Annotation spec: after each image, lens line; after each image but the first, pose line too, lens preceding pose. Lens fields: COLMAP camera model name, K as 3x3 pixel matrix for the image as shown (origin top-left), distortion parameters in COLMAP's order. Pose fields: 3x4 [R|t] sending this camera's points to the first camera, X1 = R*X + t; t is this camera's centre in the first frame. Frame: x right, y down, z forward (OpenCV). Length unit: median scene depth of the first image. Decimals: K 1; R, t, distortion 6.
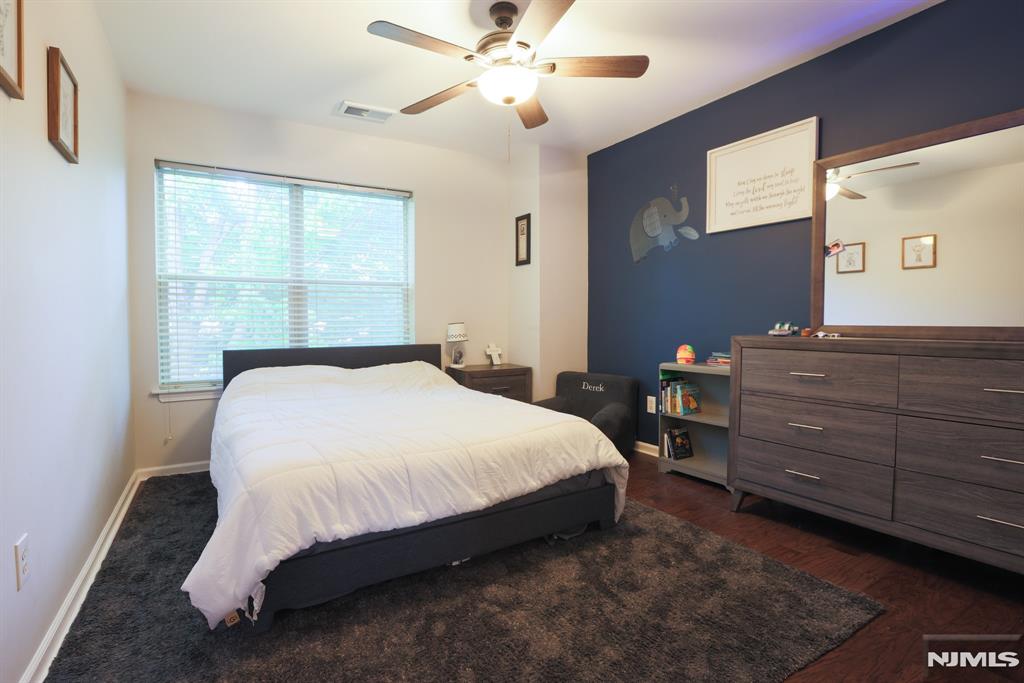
lens RADIAL K [[493.7, 0, 513.2], [0, 493.7, 339.9], [0, 0, 1]] dist [-0.061818, 0.029068]
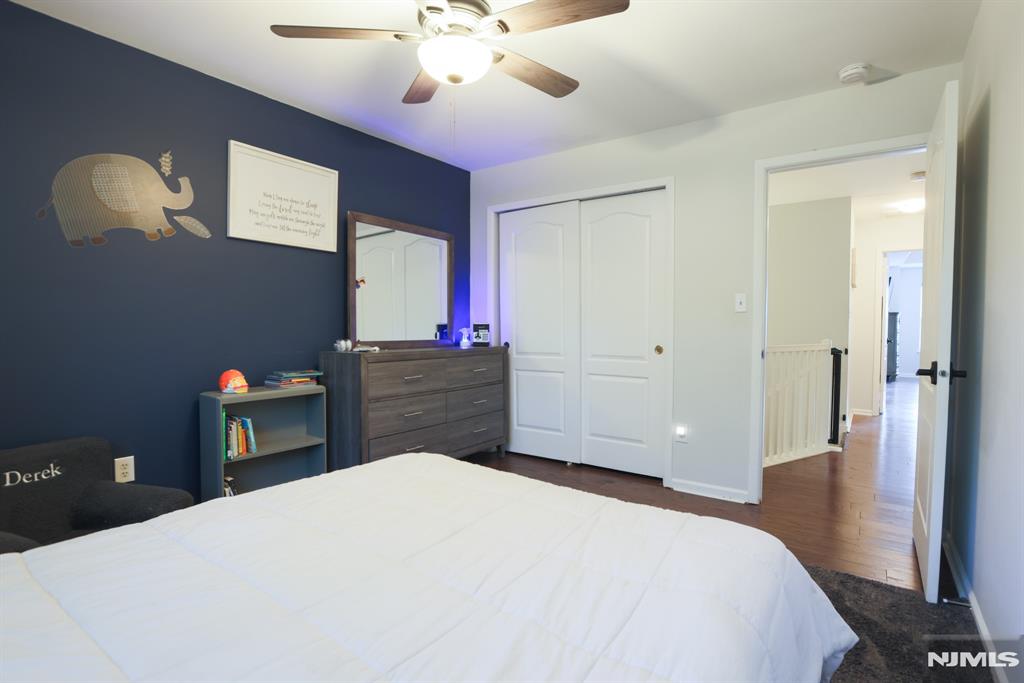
lens RADIAL K [[493.7, 0, 513.2], [0, 493.7, 339.9], [0, 0, 1]] dist [-0.061818, 0.029068]
pose [[-0.367248, -0.023499, 0.929826, -0.626971], [0.030727, 0.998829, 0.037379, -0.061267], [-0.929616, 0.042298, -0.366095, 0.946905]]
